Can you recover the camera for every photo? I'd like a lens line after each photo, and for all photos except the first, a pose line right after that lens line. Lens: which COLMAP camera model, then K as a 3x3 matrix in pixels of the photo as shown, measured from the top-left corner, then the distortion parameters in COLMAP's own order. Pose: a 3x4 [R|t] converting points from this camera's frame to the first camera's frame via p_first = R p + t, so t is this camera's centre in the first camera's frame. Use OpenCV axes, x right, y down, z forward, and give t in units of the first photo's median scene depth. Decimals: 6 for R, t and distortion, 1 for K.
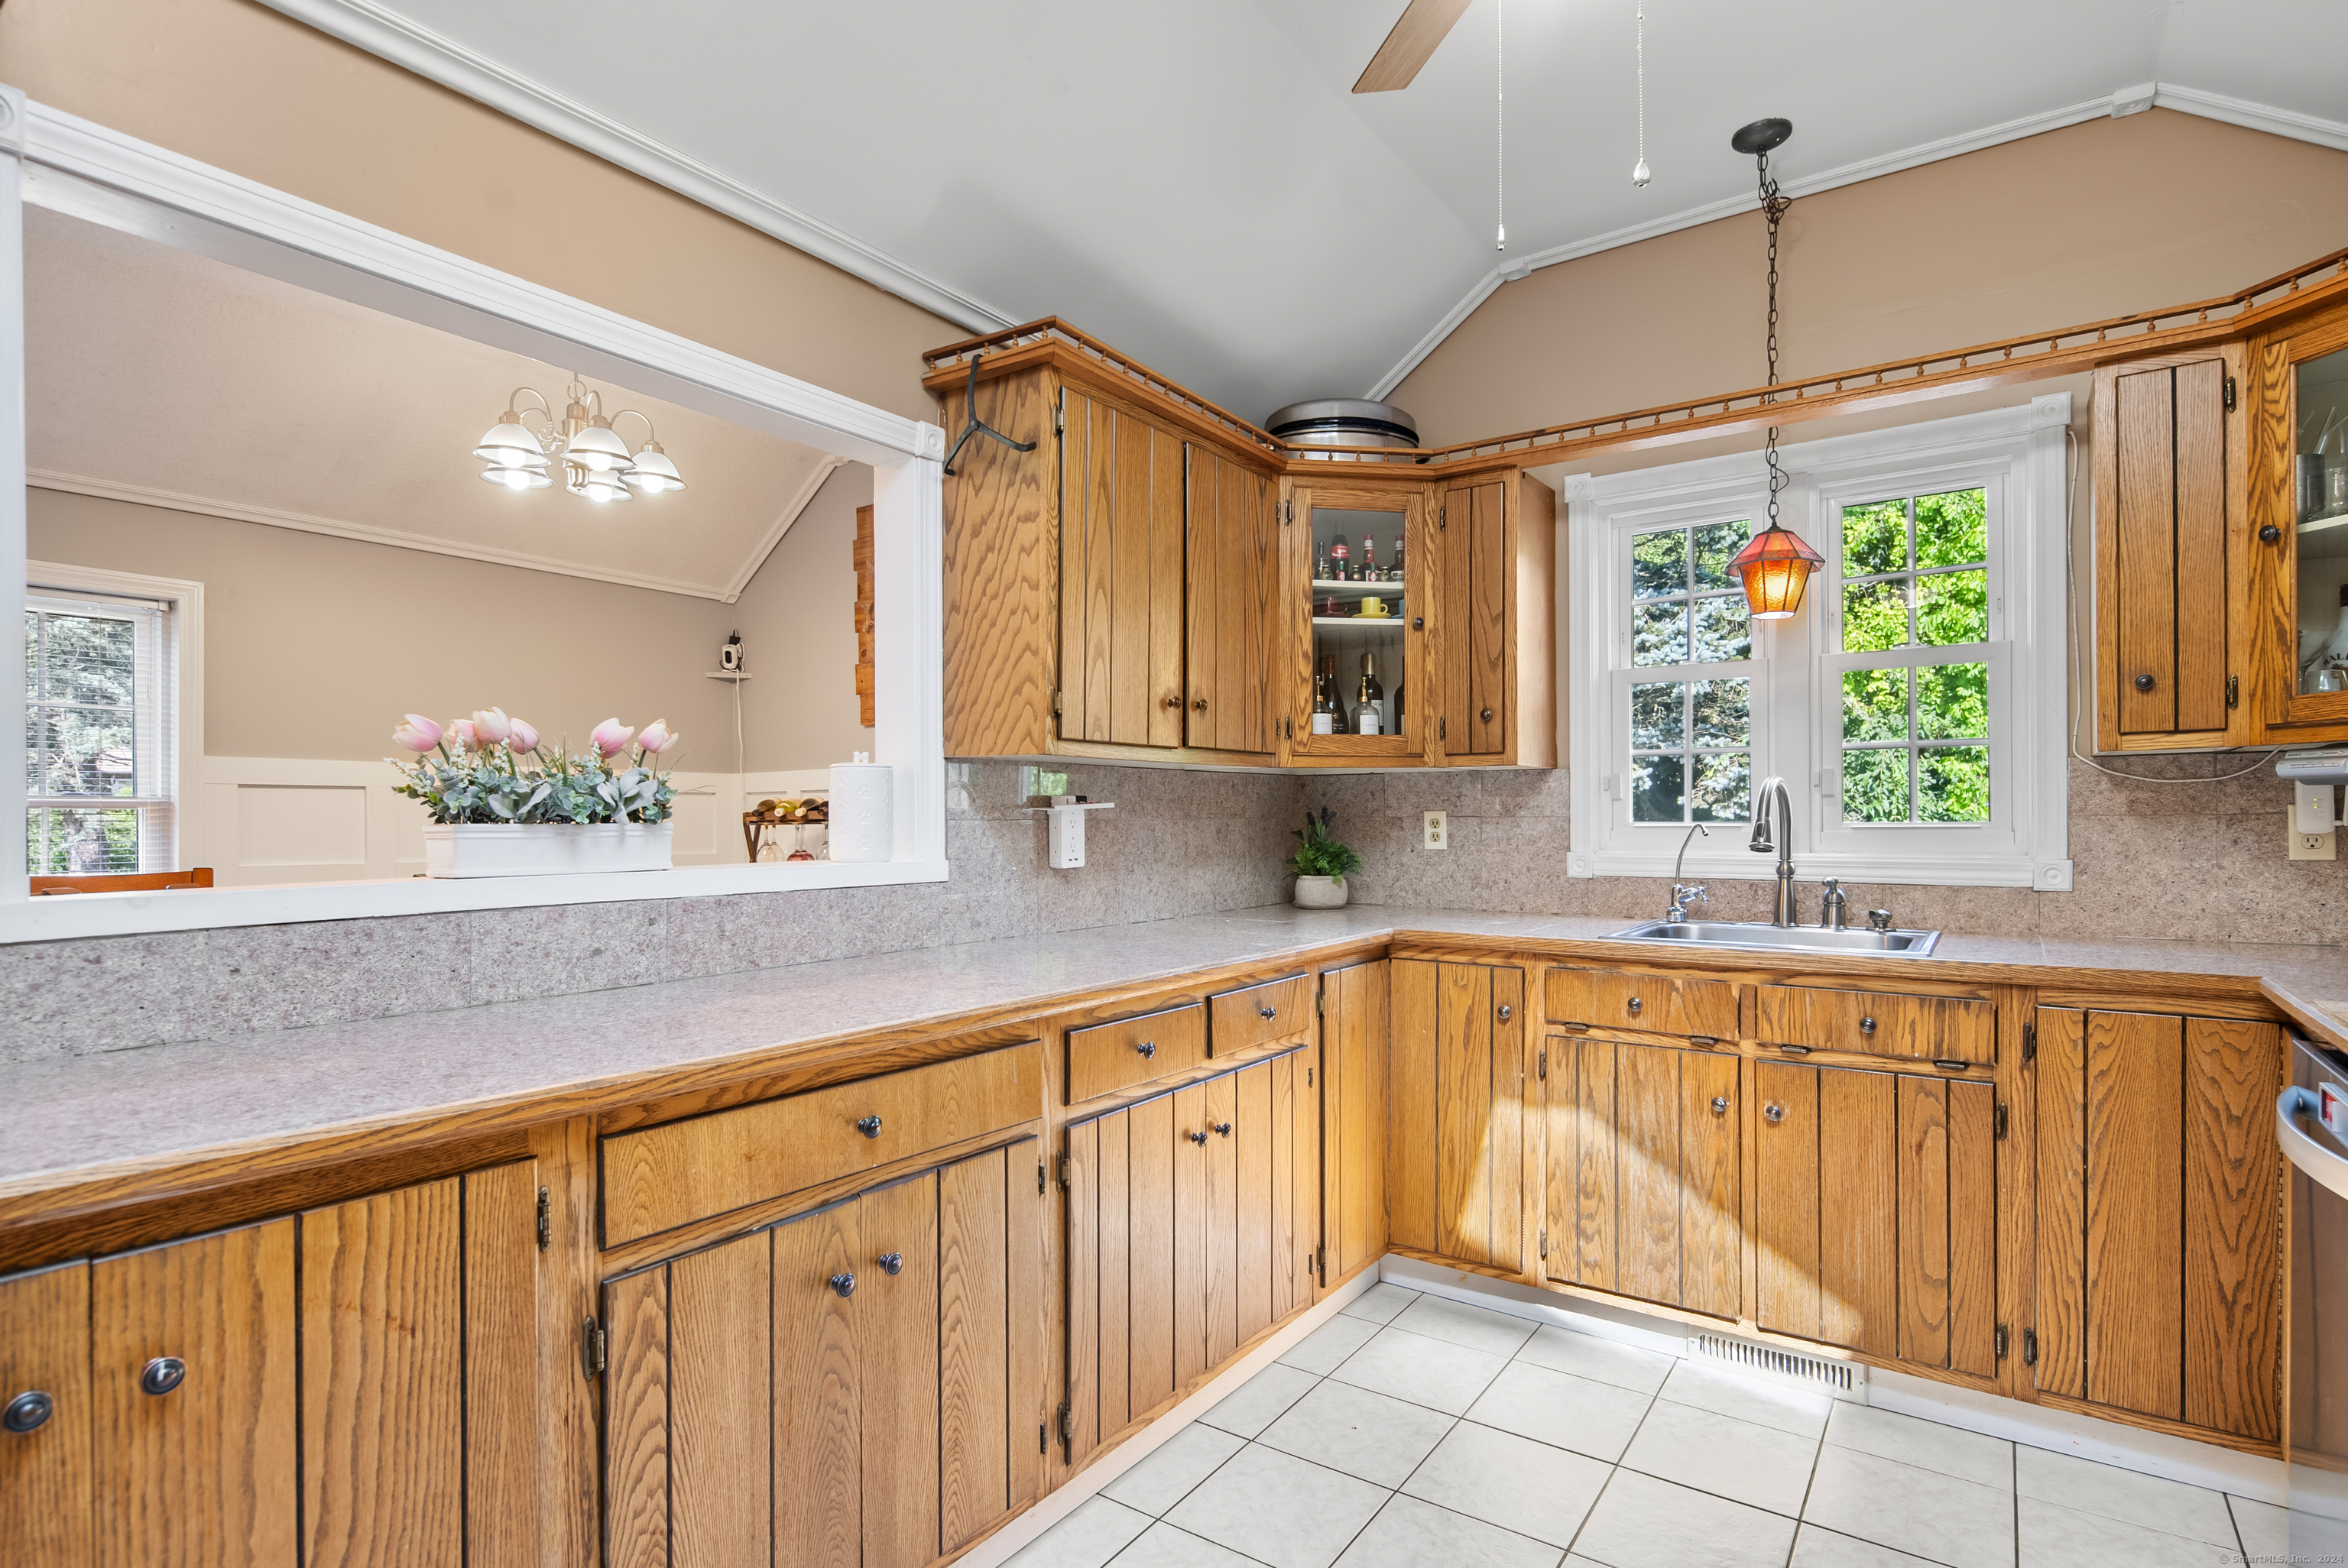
lens RADIAL K [[1180.8, 0, 1181.8], [0, 1180.8, 822.7], [0, 0, 1]] dist [-0.000449, -0.001685]
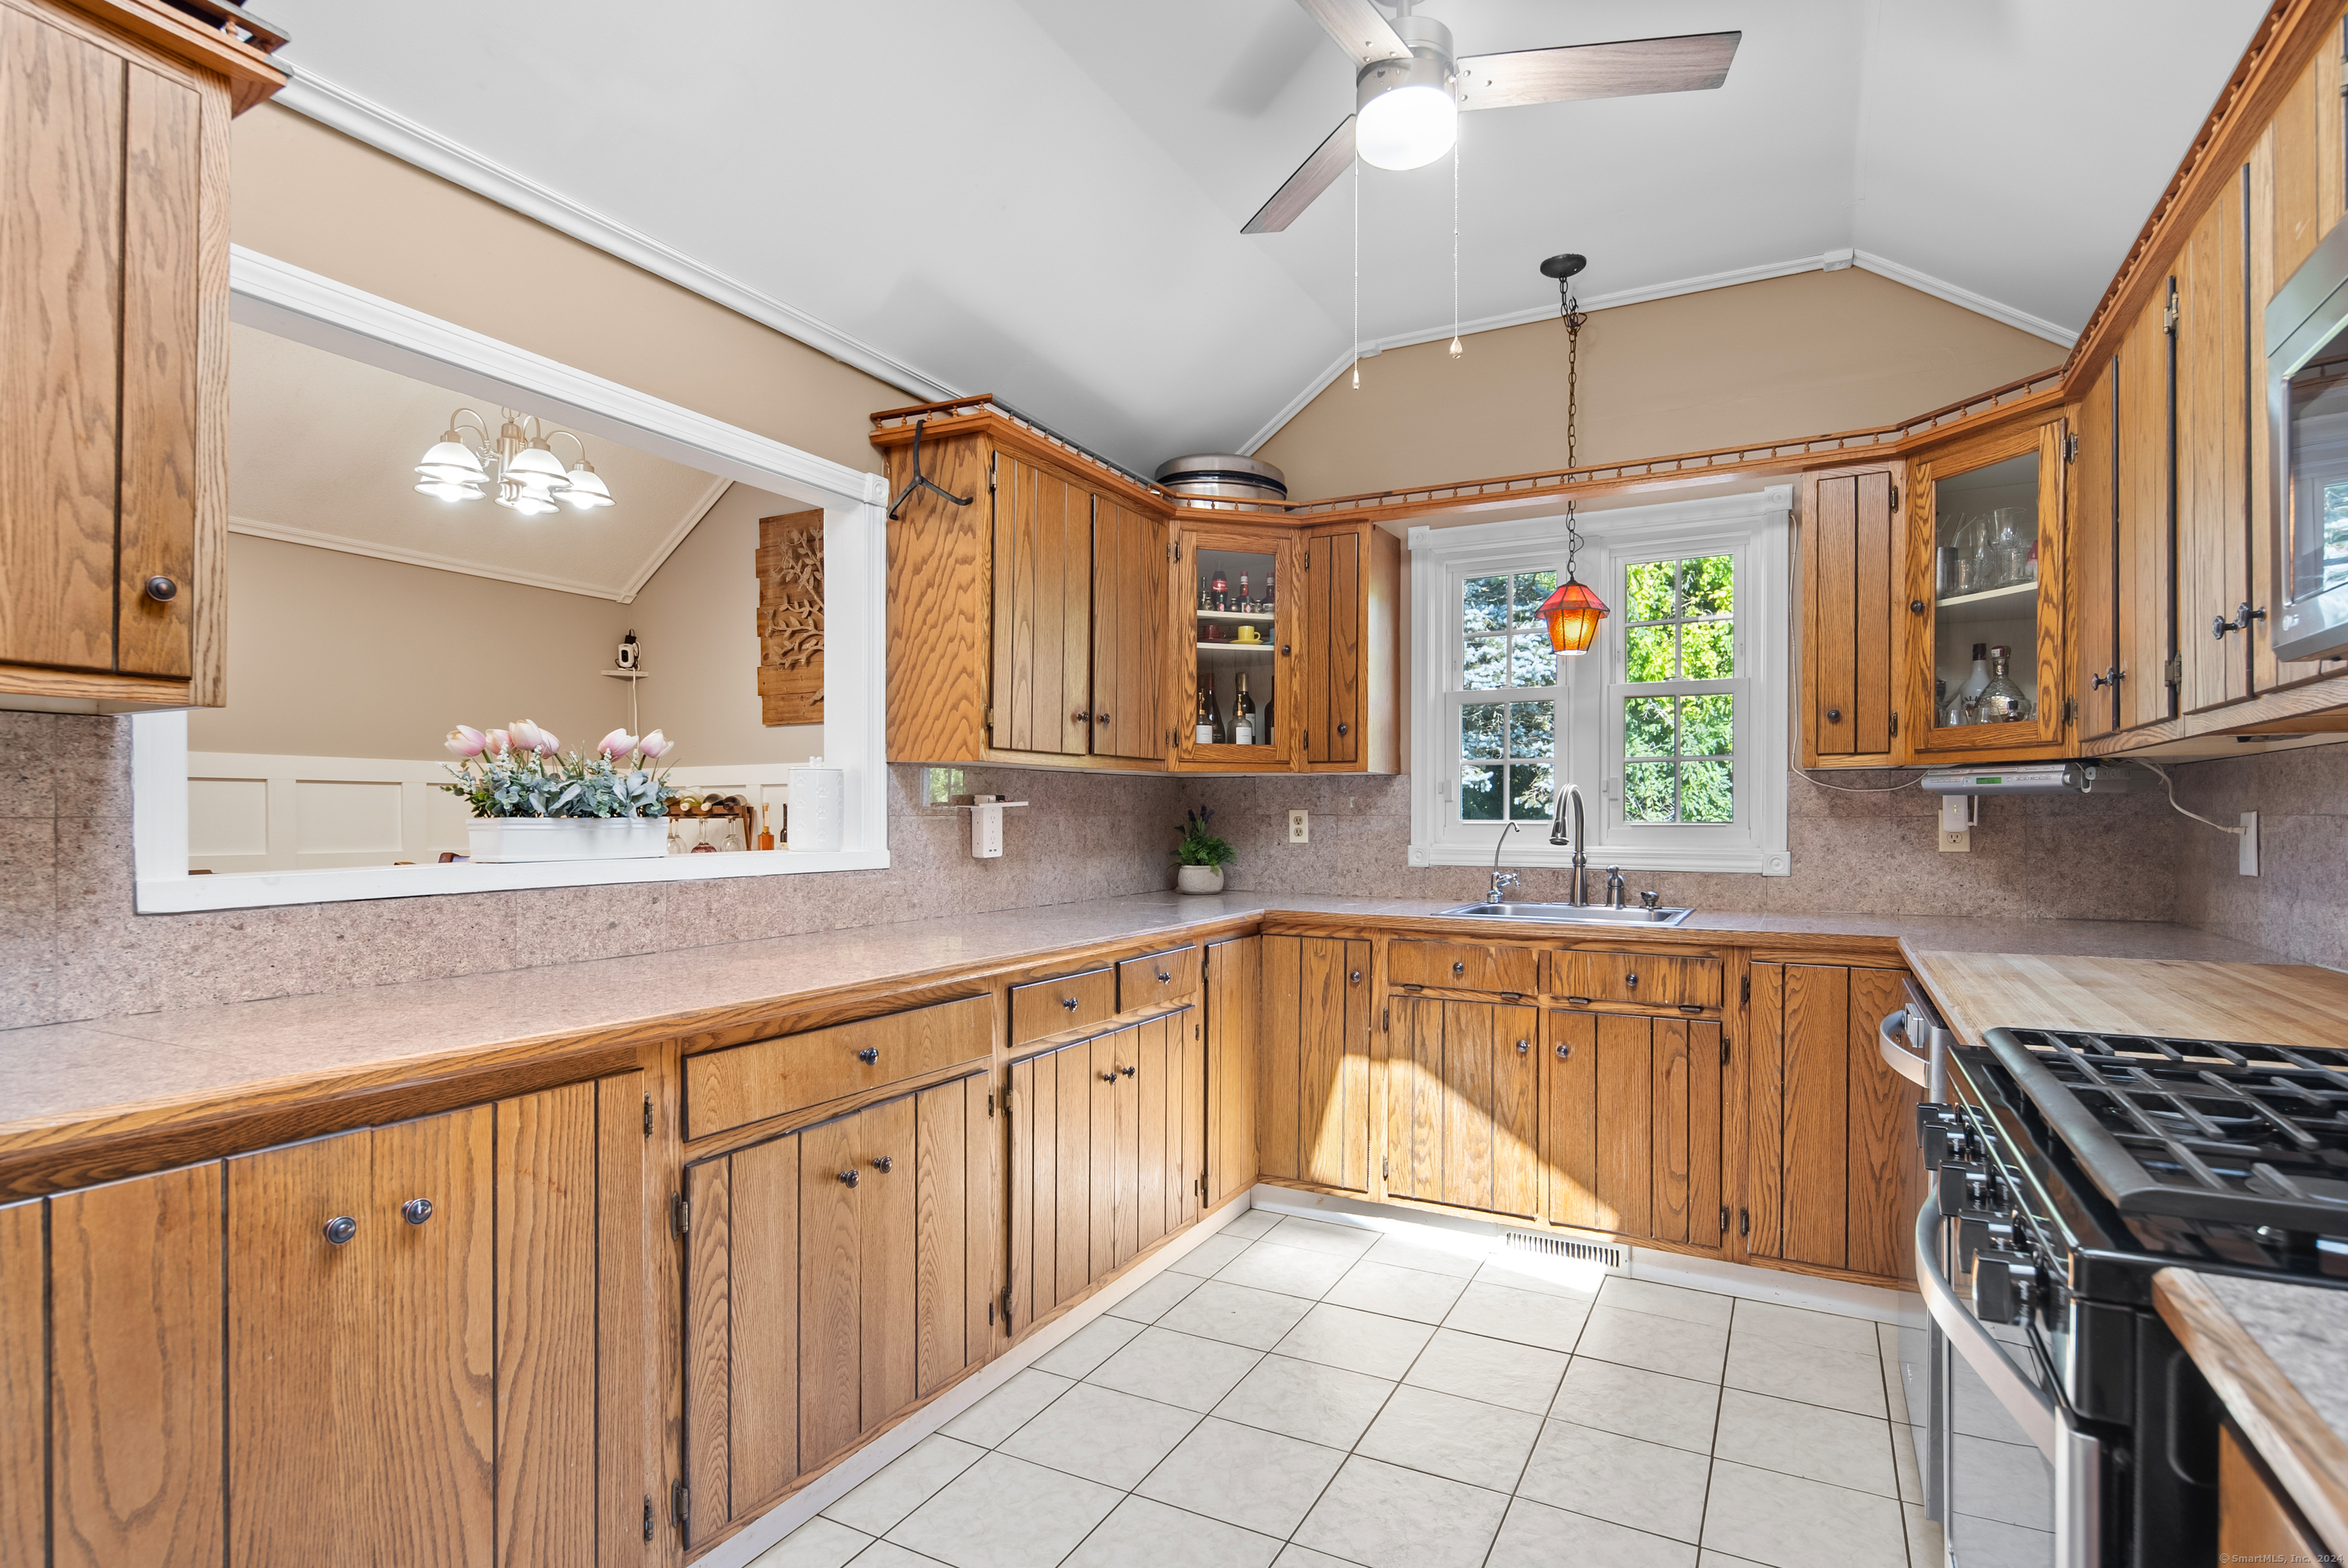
lens RADIAL K [[1142.1, 0, 1186.3], [0, 1142.1, 832.1], [0, 0, 1]] dist [-0.000539, 0.000283]
pose [[0.993055, 0.003537, 0.117599, -0.045942], [-0.004930, 0.999921, 0.011559, -0.000762], [-0.117549, -0.012059, 0.992994, -0.174215]]
